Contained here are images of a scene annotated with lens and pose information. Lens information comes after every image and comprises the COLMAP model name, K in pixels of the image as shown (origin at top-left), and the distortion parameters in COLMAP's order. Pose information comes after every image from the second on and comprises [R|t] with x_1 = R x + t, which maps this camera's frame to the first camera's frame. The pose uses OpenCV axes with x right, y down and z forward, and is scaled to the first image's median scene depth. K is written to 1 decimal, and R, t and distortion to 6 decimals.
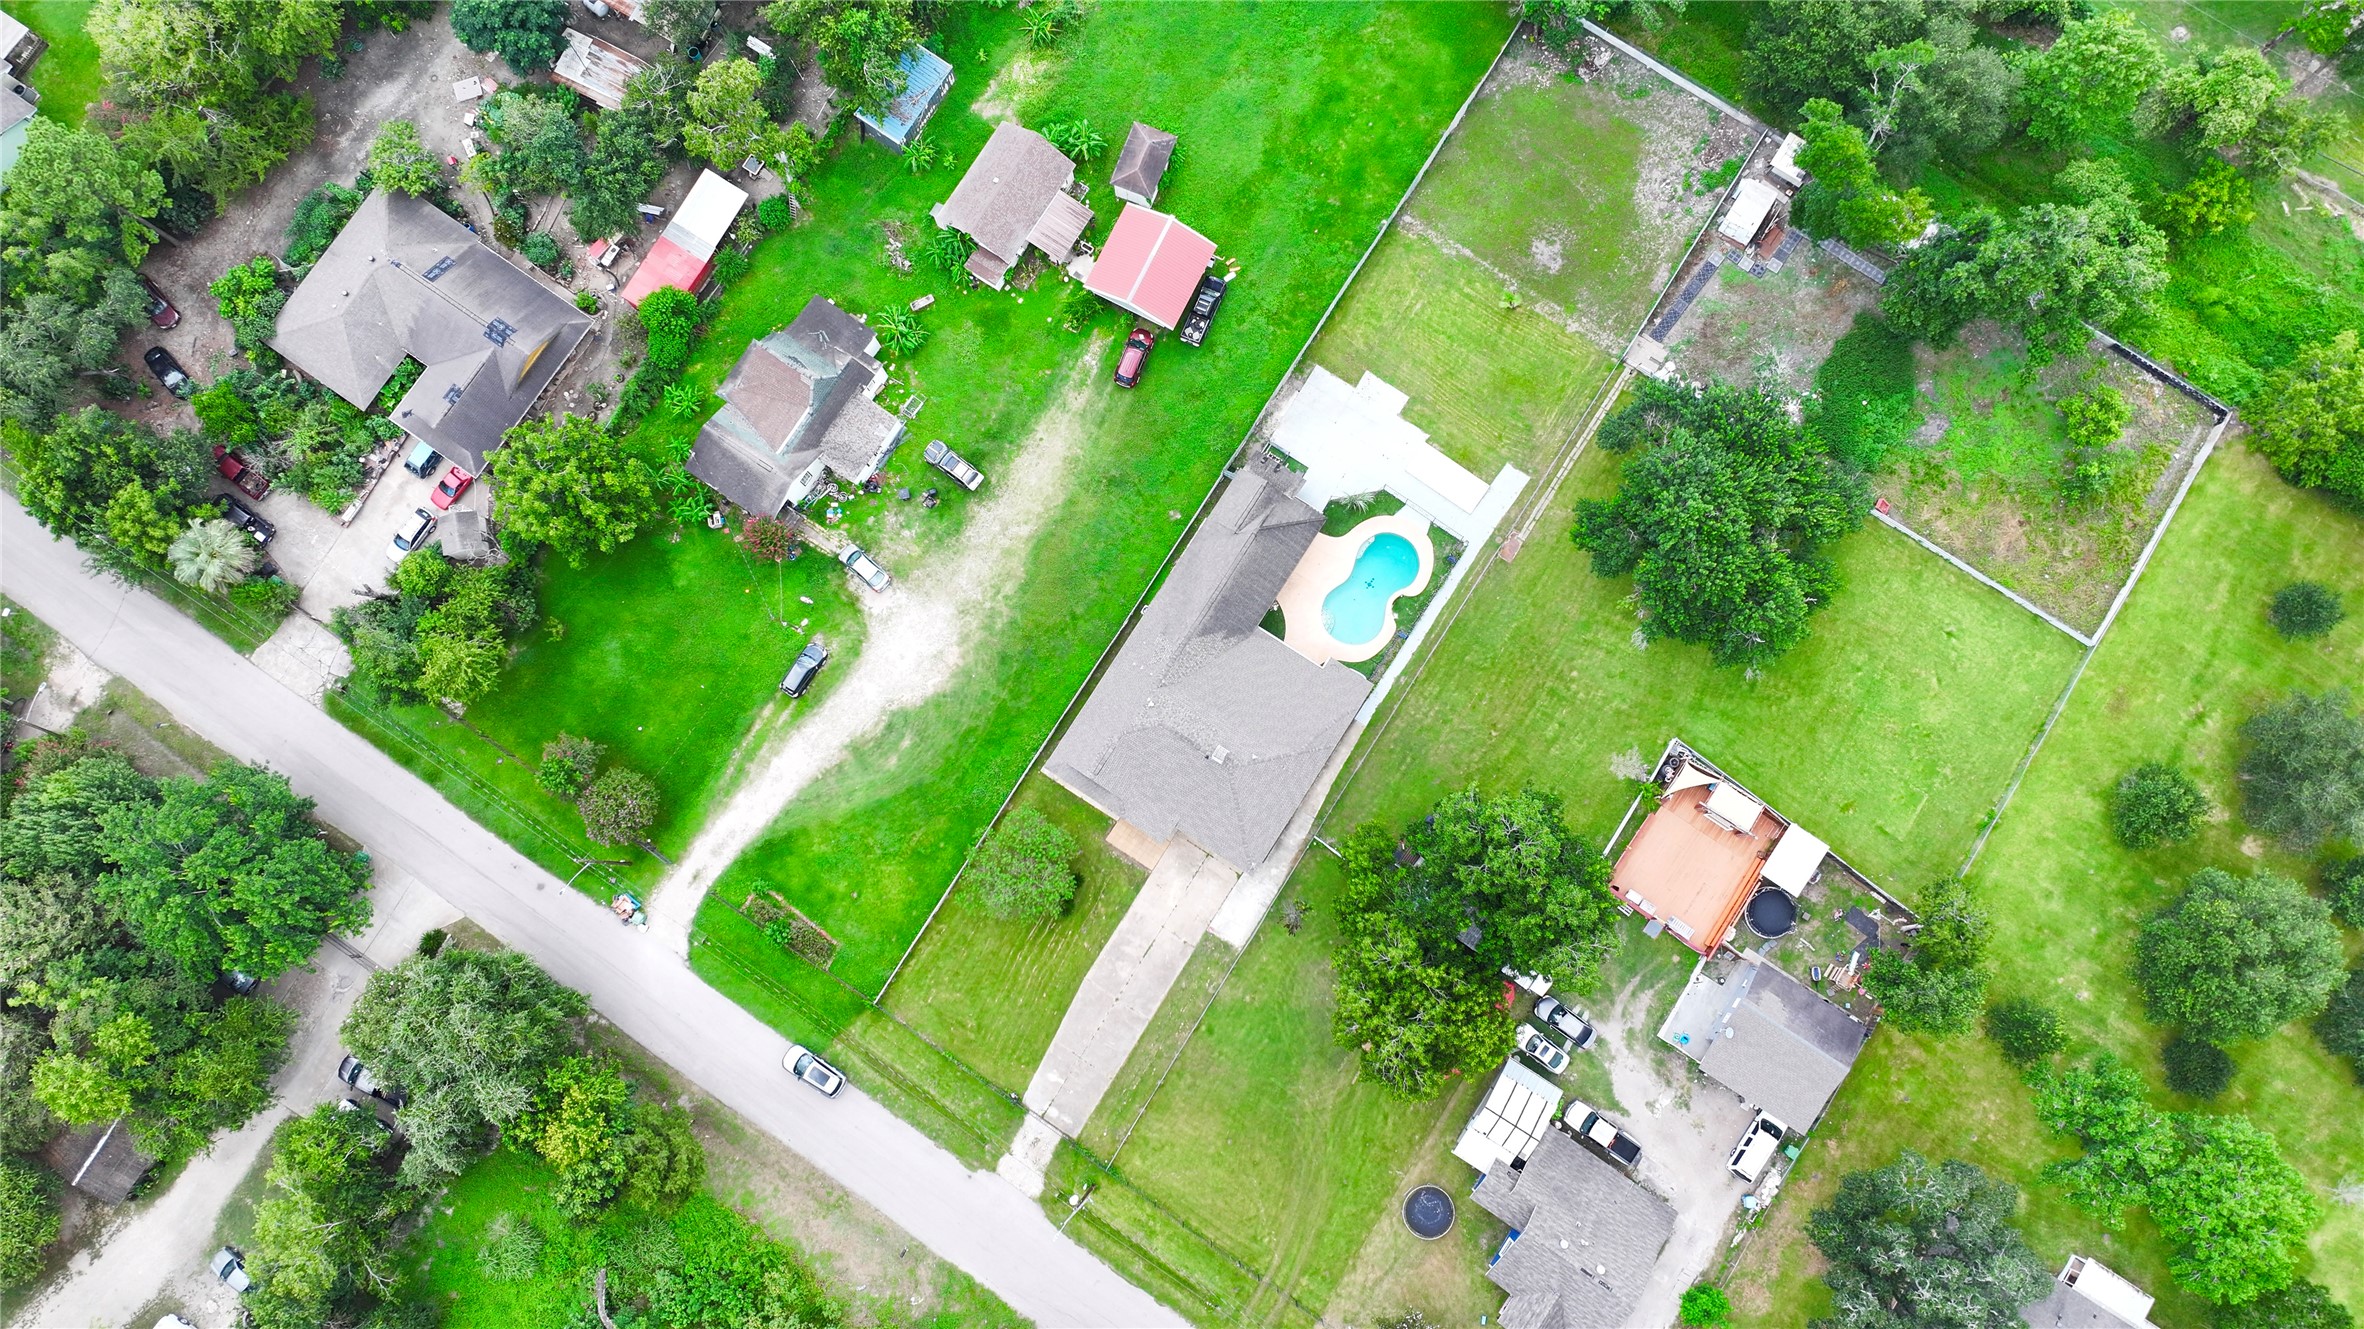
lens RADIAL K [[1609.2, 0, 1251.0], [0, 1609.2, 663.0], [0, 0, 1]] dist [0.003104, 0.001127]
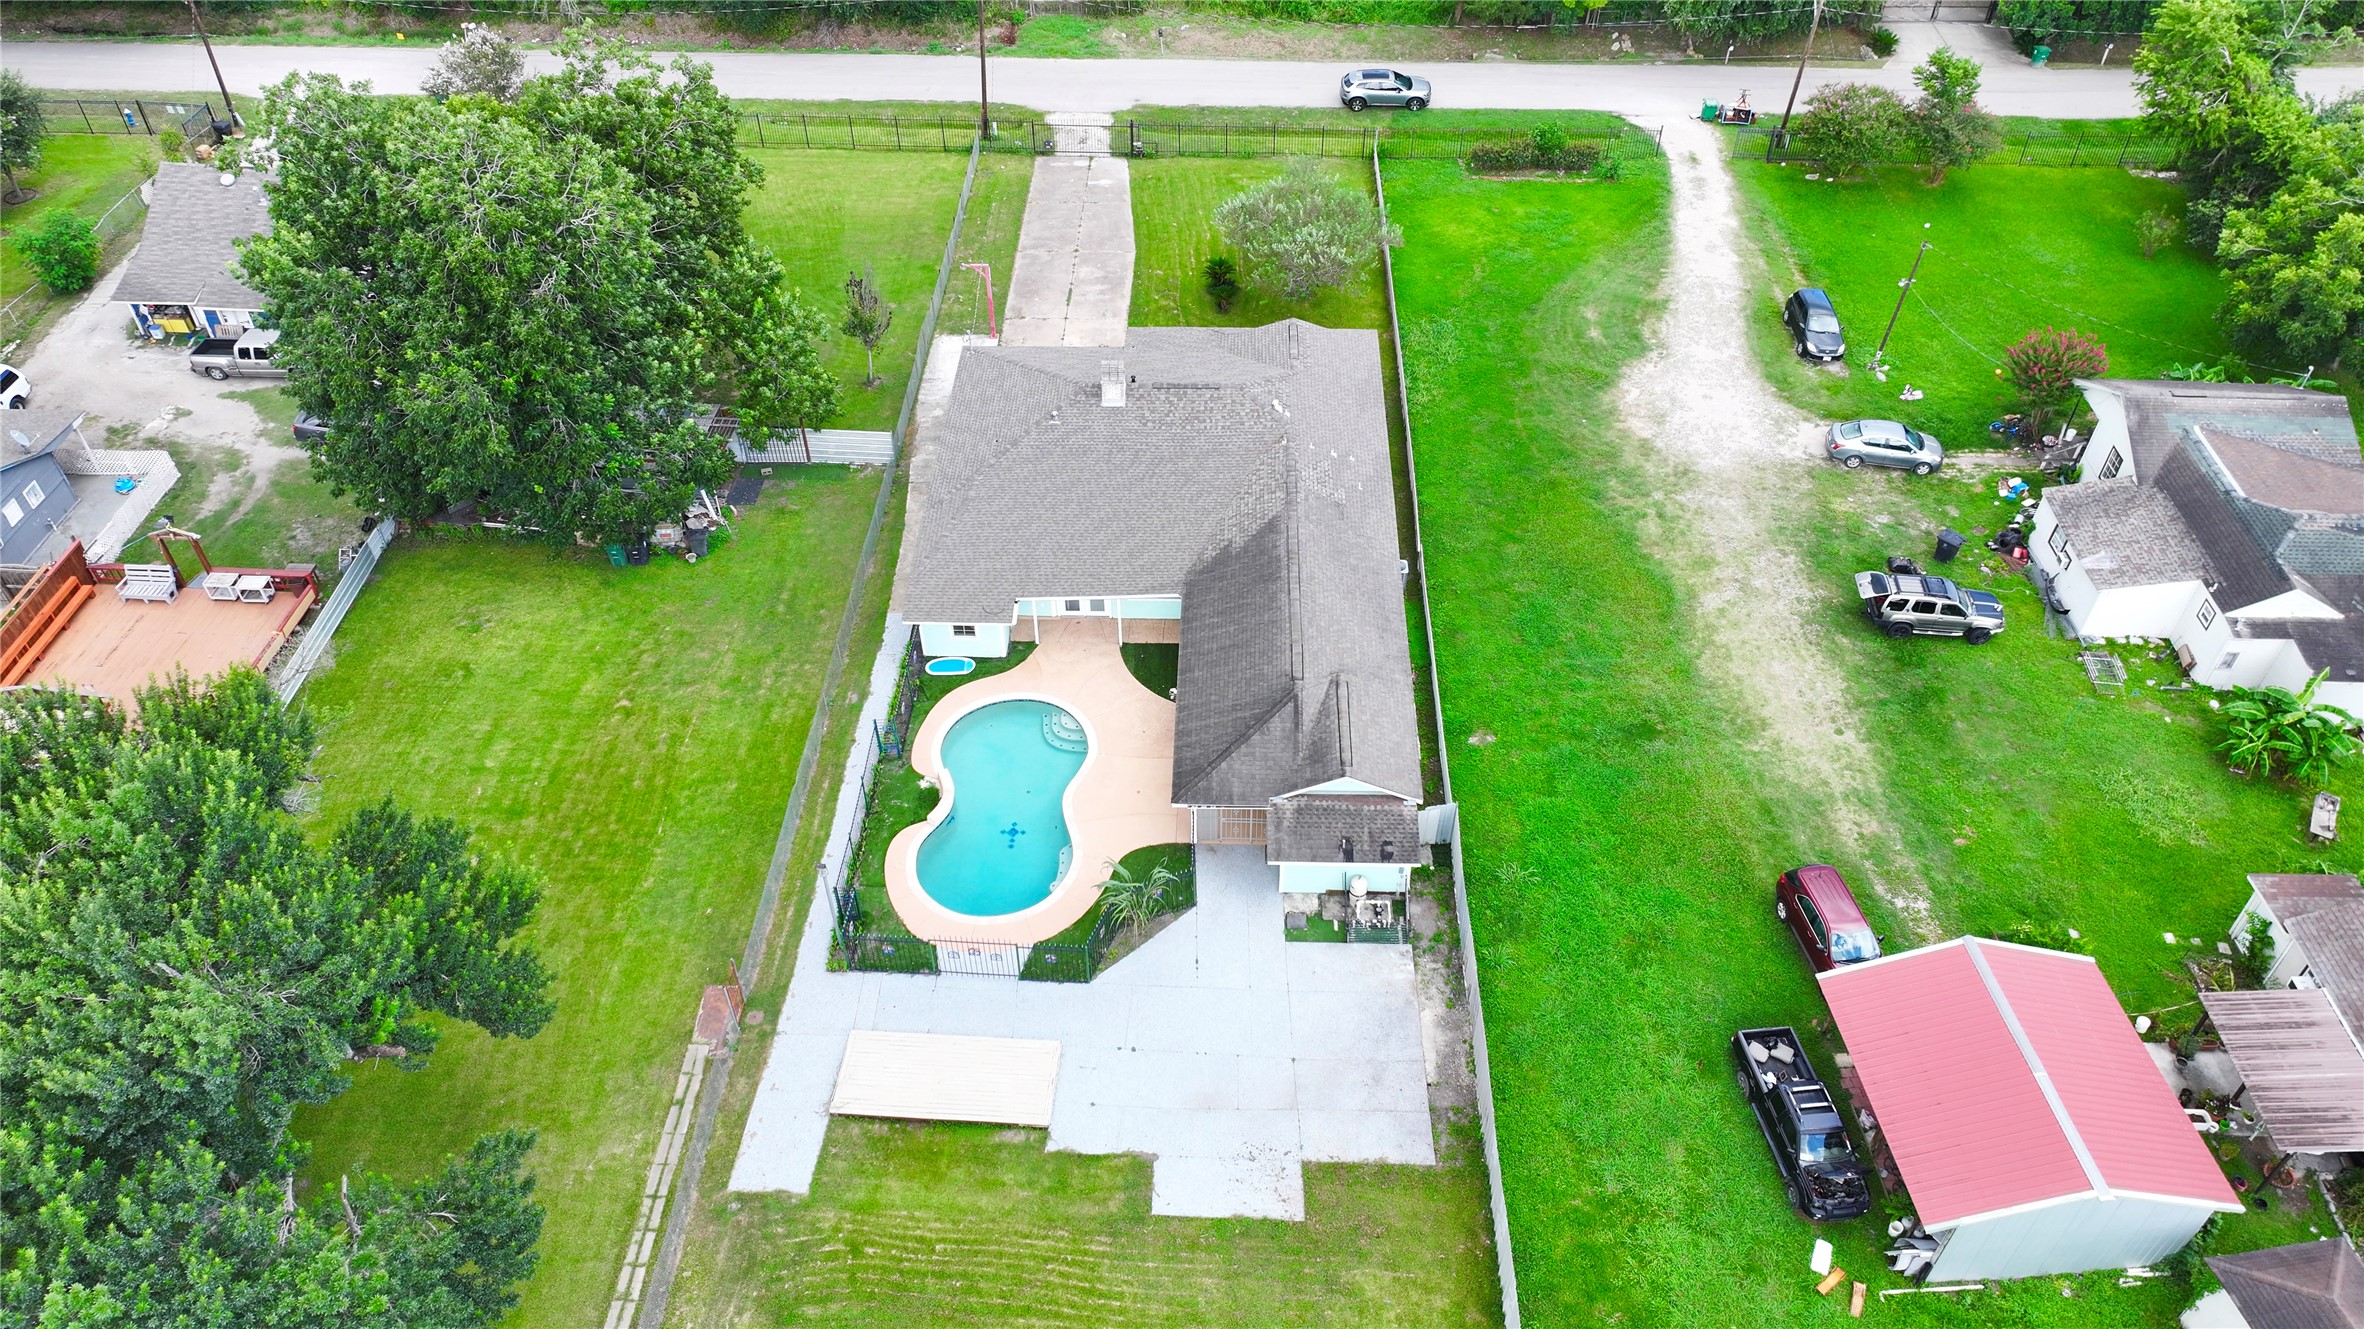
lens RADIAL K [[1666.2, 0, 1182.0], [0, 1666.2, 664.5], [0, 0, 1]] dist [0.002383, 0.006666]
pose [[-0.859603, 0.360522, -0.362086, 0.181229], [-0.503497, -0.476961, 0.720416, -0.371756], [0.087025, 0.801581, 0.591519, 0.718503]]
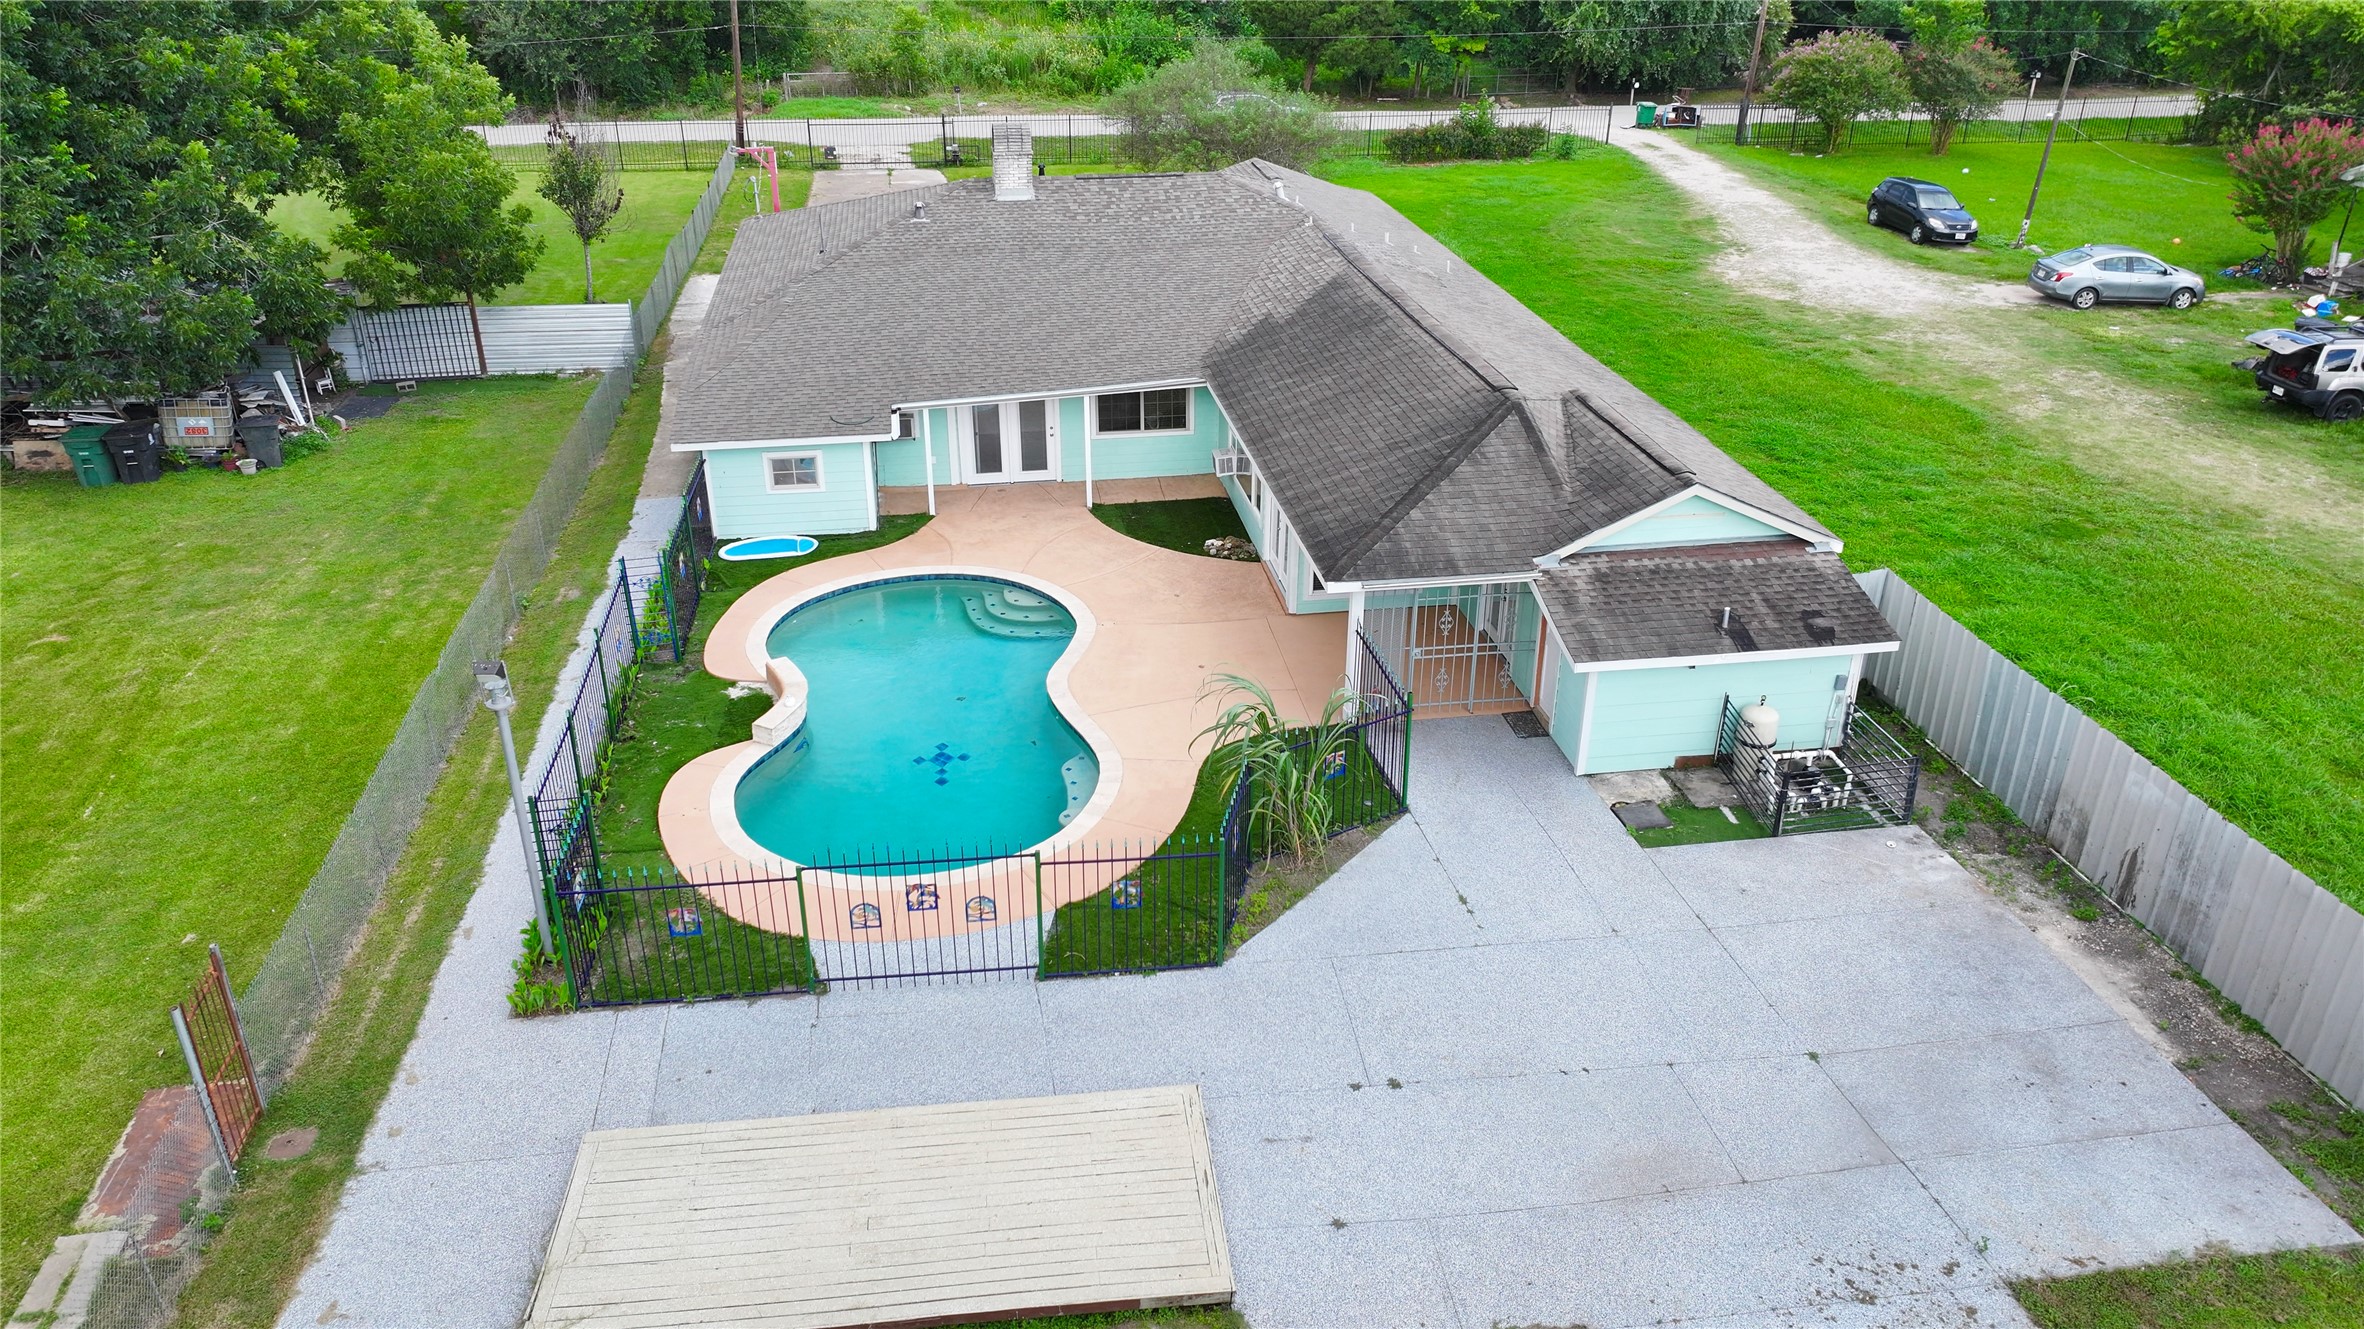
lens RADIAL K [[1666.2, 0, 1182.0], [0, 1666.2, 664.5], [0, 0, 1]] dist [0.002383, 0.006666]
pose [[-0.750001, 0.299499, -0.589744, 0.169284], [-0.654939, -0.211599, 0.725452, -0.213963], [0.092483, 0.930336, 0.354853, 0.932046]]
